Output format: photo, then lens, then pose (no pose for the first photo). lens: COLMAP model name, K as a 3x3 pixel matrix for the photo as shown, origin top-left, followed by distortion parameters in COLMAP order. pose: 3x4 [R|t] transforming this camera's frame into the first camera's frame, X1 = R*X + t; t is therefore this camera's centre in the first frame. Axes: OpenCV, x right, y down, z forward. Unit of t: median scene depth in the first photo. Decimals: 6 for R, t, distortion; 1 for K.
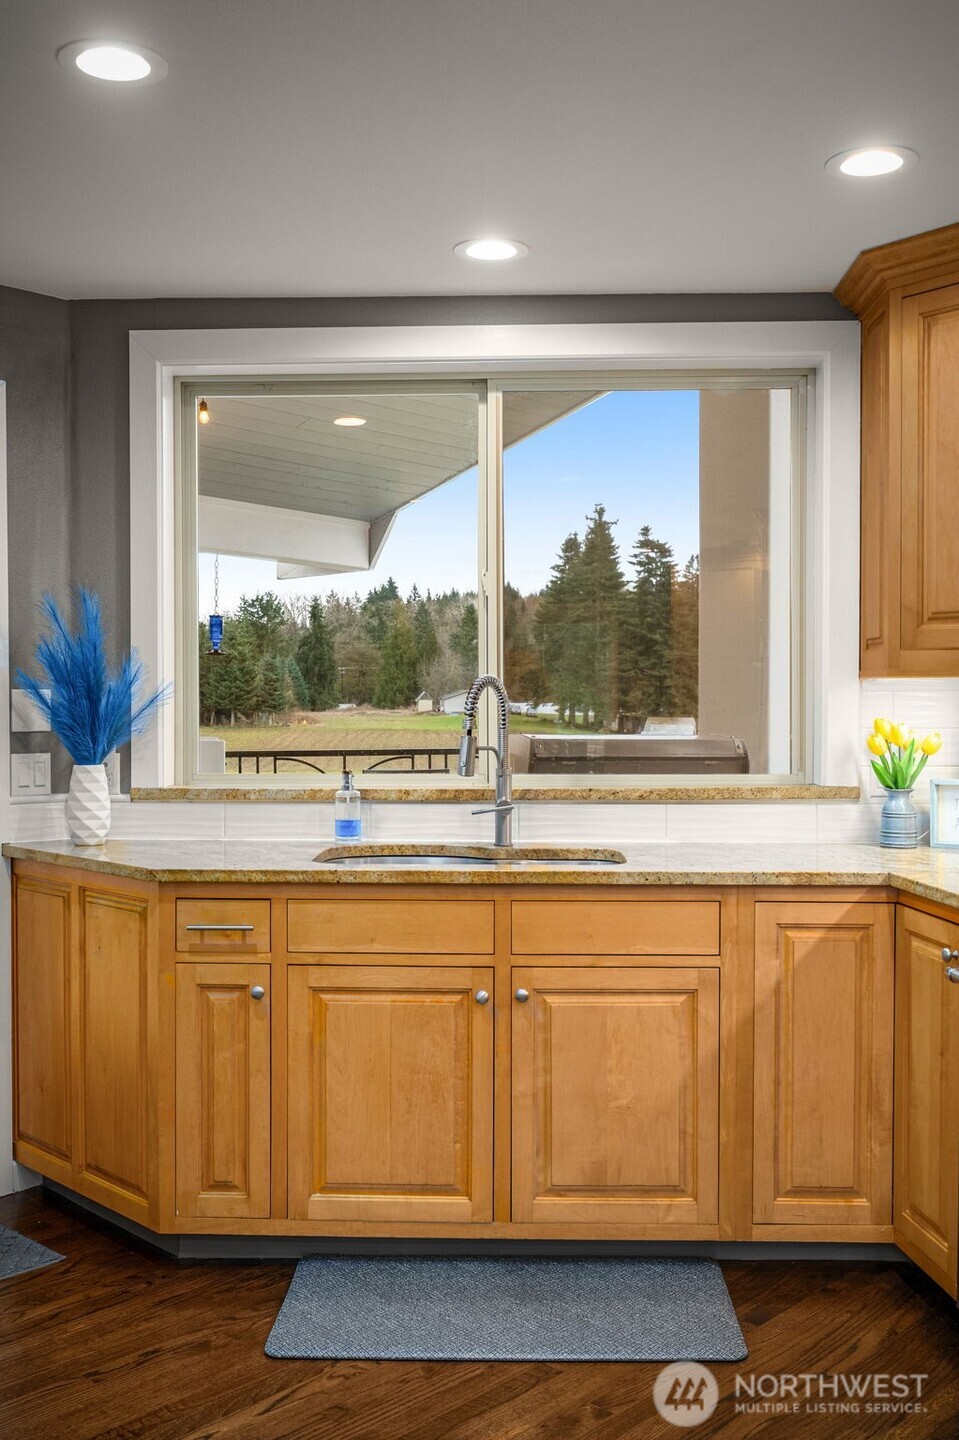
lens RADIAL K [[1271.3, 0, 479.5], [0, 1271.3, 720.0], [0, 0, 1]] dist [0.031444, -0.004245]
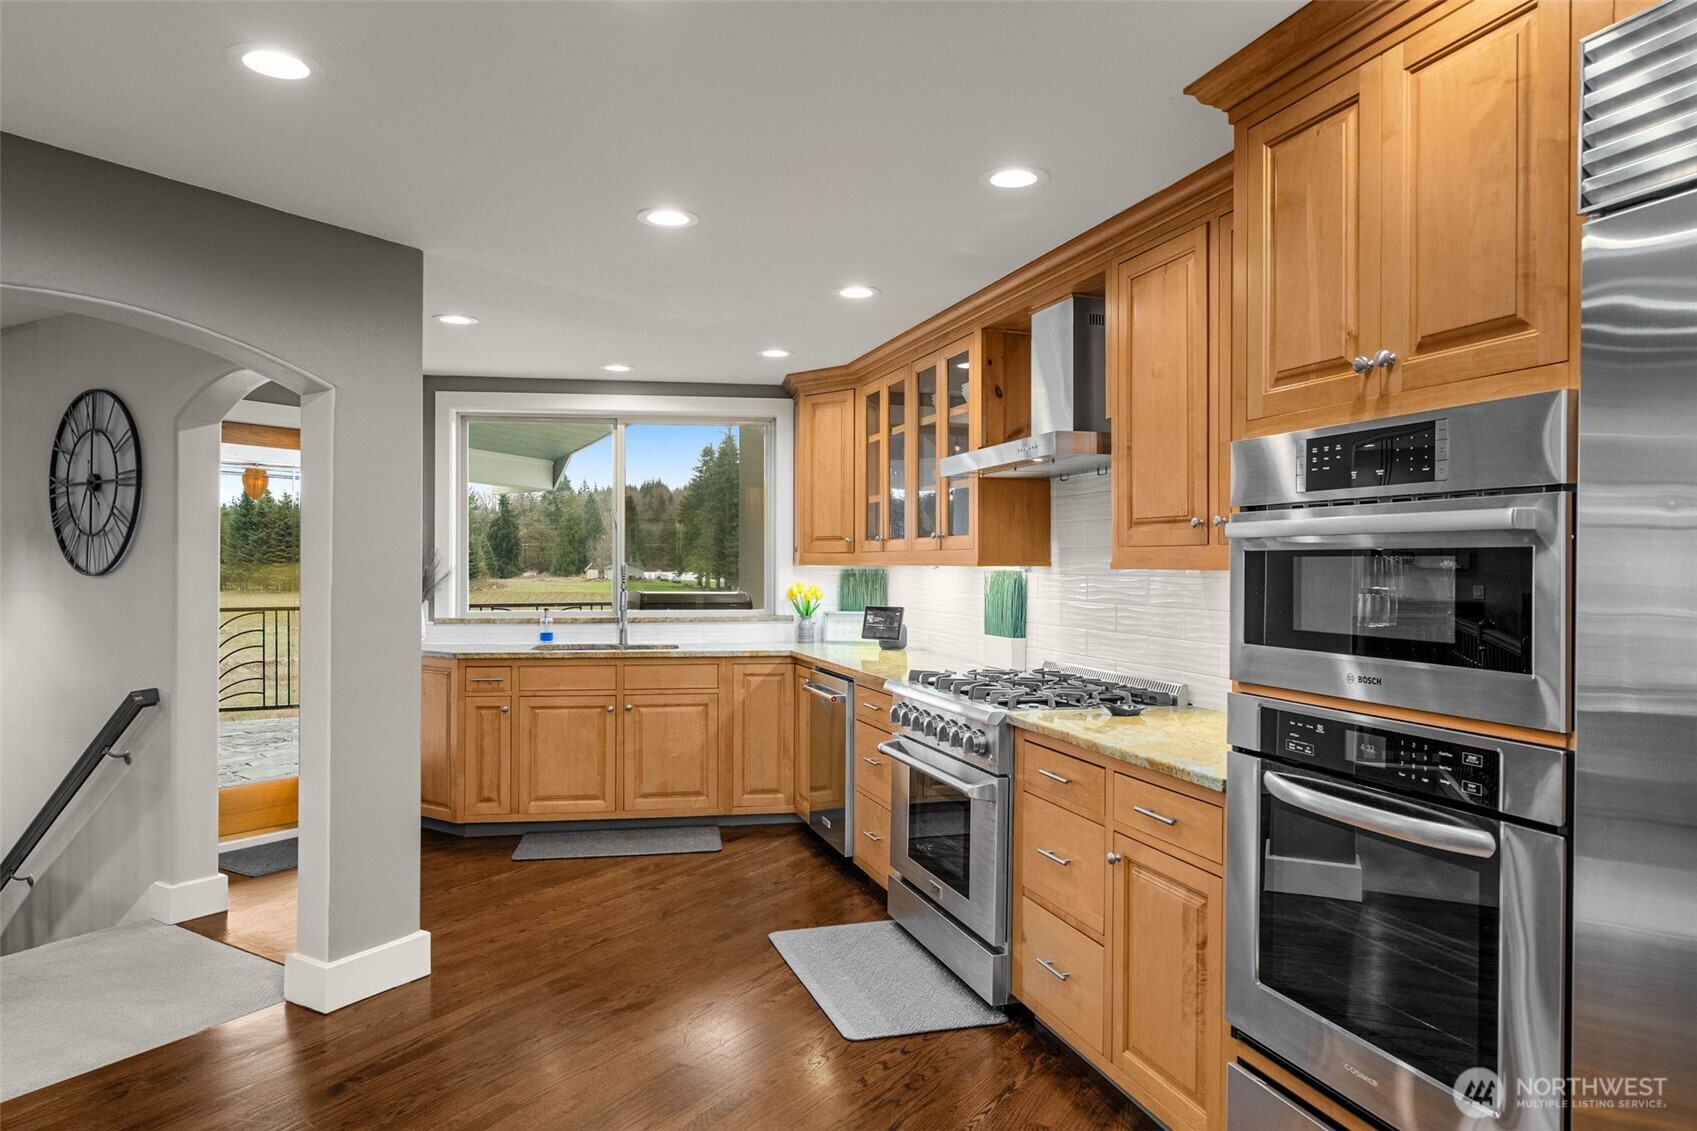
lens RADIAL K [[1045.0, 0, 848.5], [0, 1045.0, 565.5], [0, 0, 1]] dist [-0.003438, -0.000564]
pose [[0.980822, 0.003268, 0.194877, 0.050997], [0.000446, 0.999819, -0.019006, 0.002050], [-0.194904, 0.018729, 0.980644, -0.835236]]
